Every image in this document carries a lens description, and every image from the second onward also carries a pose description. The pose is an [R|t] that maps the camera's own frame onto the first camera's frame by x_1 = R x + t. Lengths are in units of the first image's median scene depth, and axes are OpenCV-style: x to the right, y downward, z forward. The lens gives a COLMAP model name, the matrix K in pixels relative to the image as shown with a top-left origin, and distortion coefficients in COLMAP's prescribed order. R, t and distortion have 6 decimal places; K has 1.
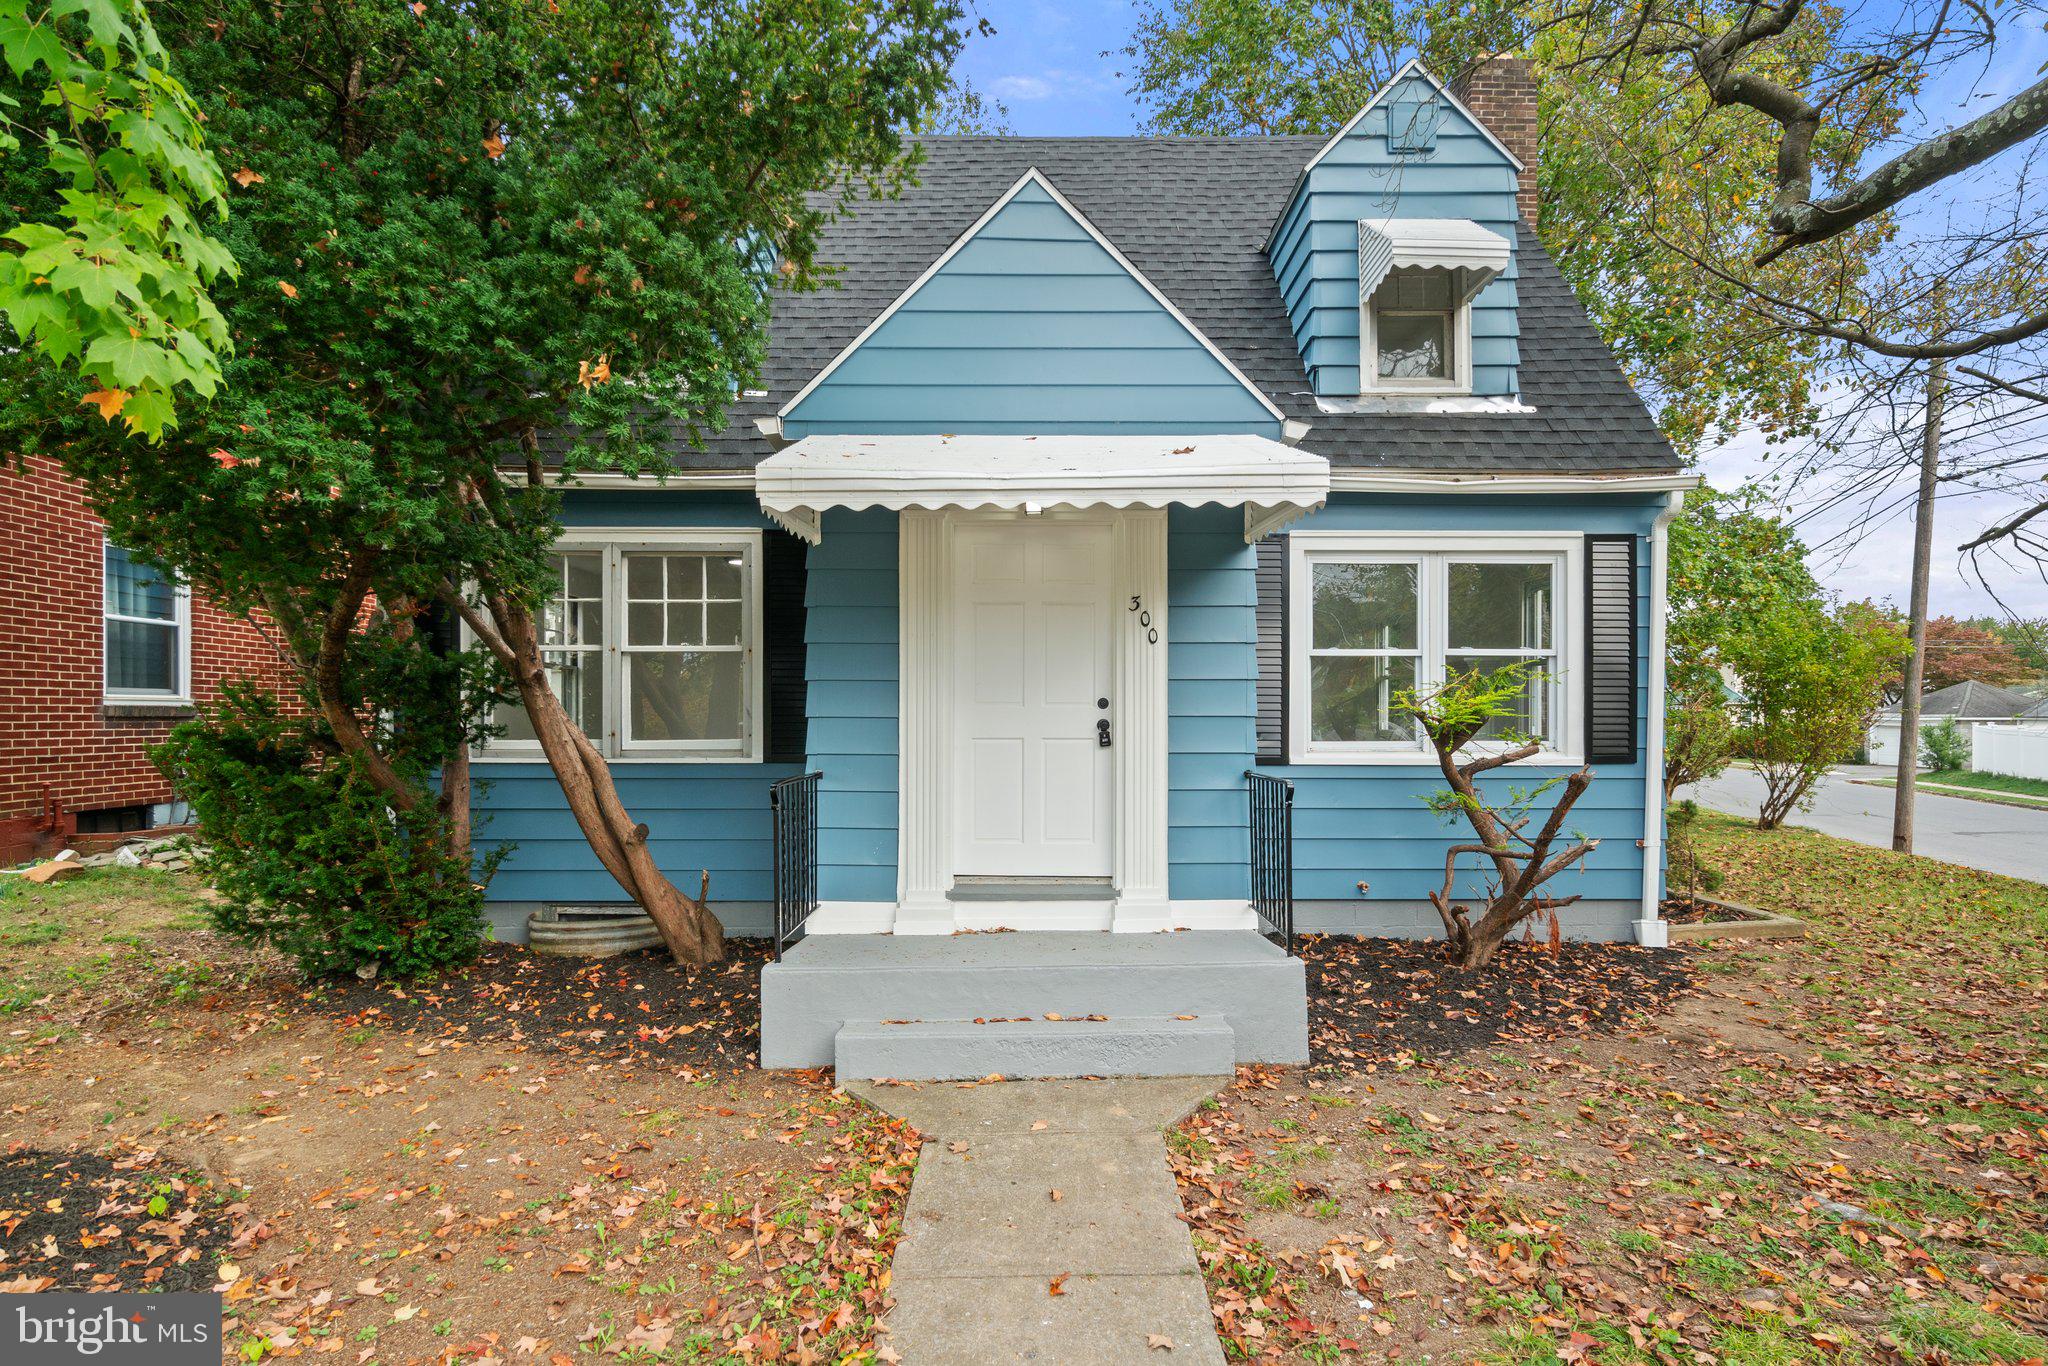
lens RADIAL K [[1072.4, 0, 1029.8], [0, 1072.4, 694.8], [0, 0, 1]] dist [0.000925, 0.000114]
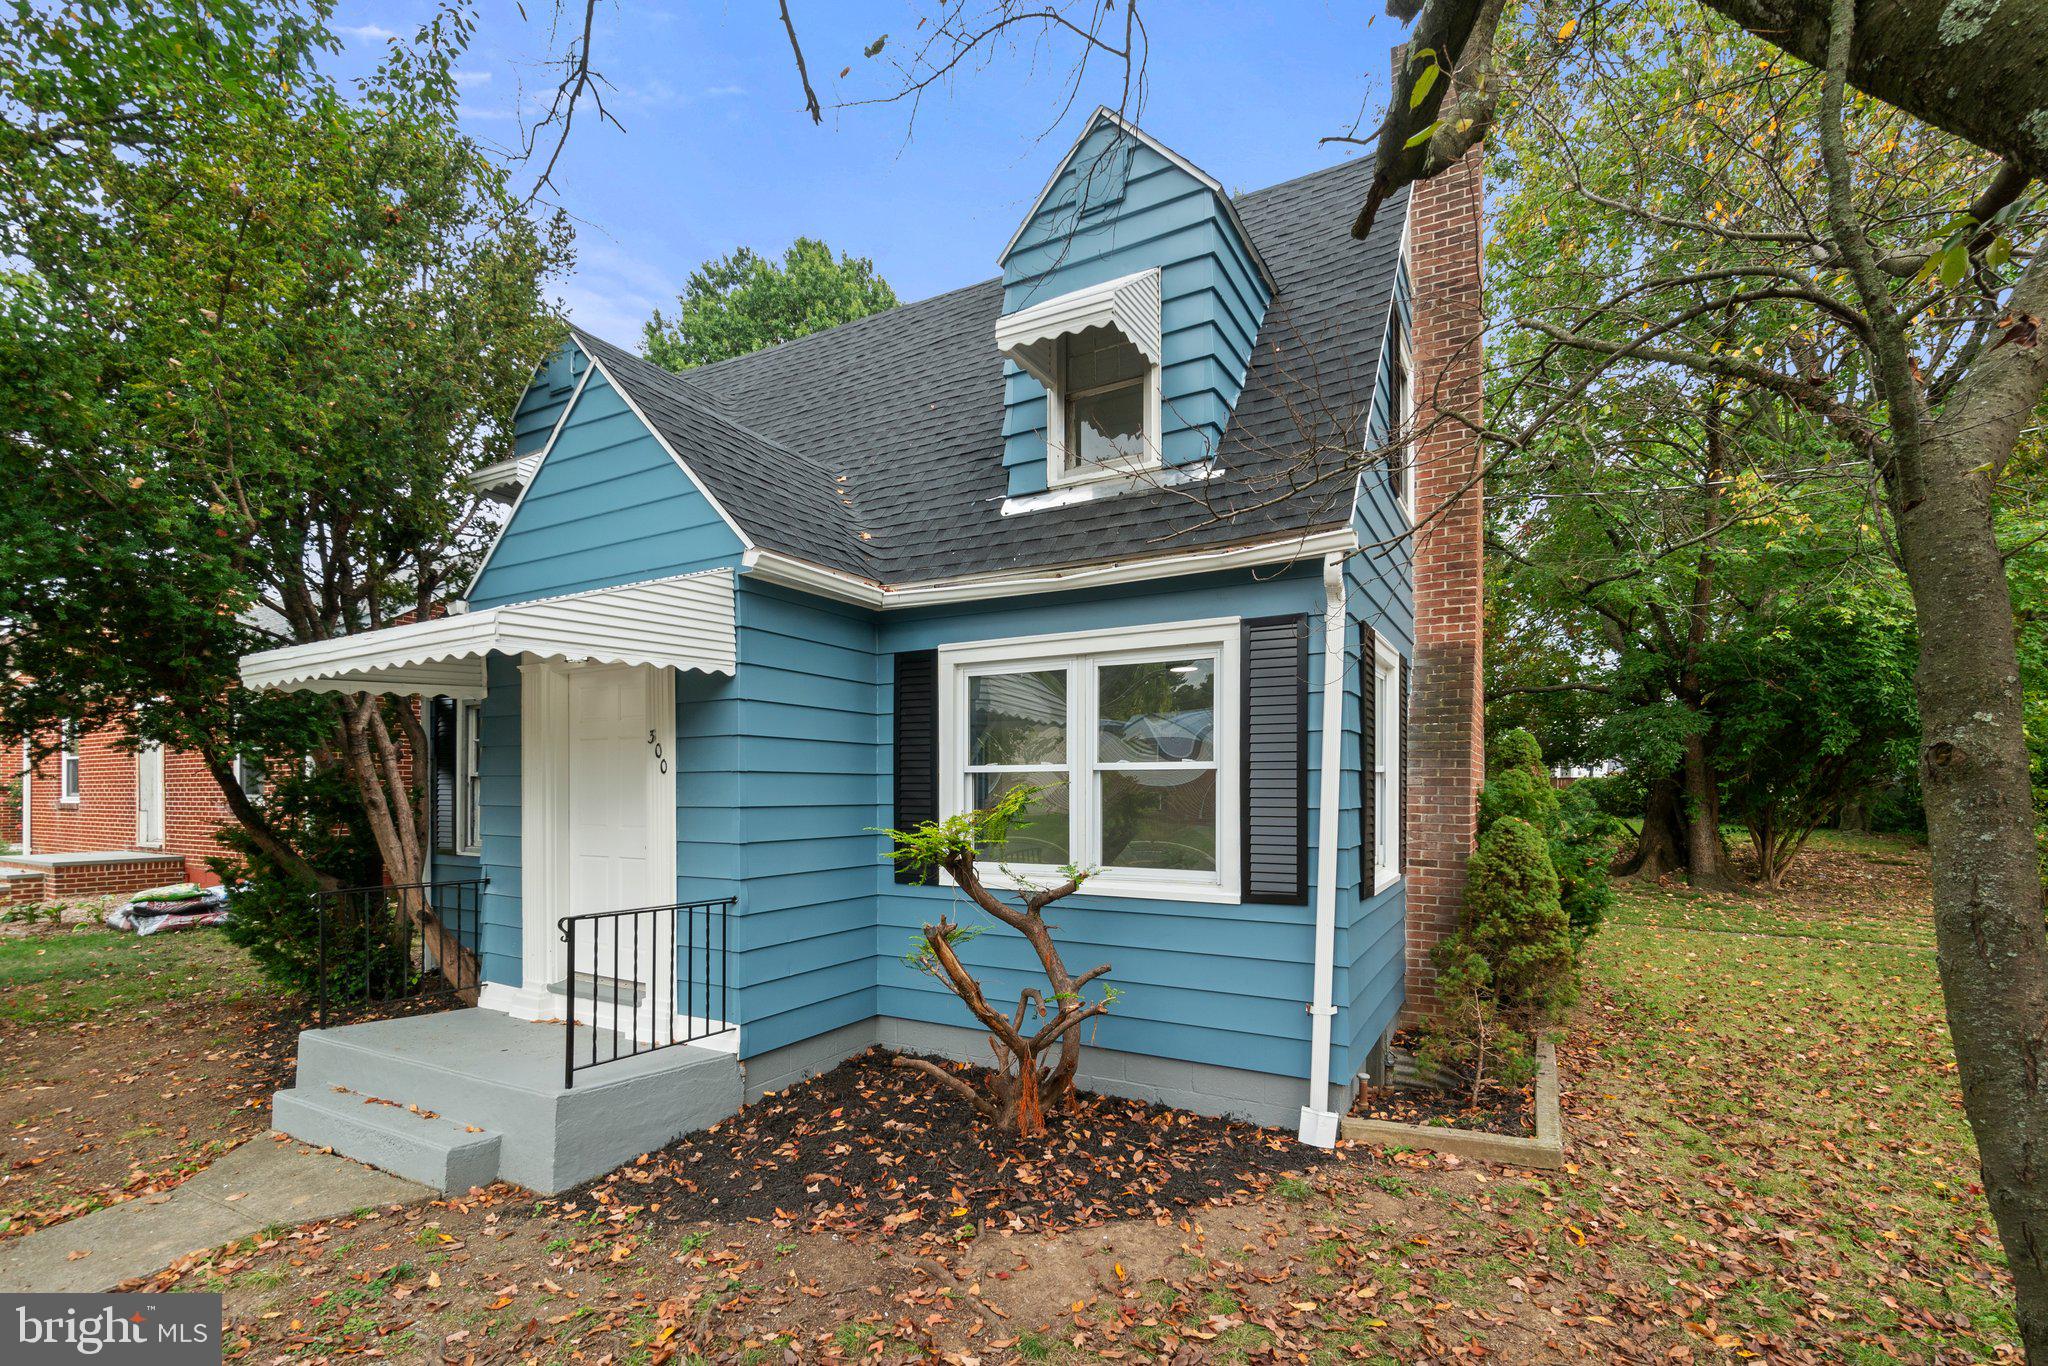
lens RADIAL K [[897.3, 0, 1029.0], [0, 897.3, 783.5], [0, 0, 1]] dist [-0.005907, 0.000127]
pose [[0.866698, -0.007024, -0.498784, 0.719086], [0.012303, 0.999898, 0.007297, -0.032471], [0.498682, -0.012461, 0.866695, 0.332052]]
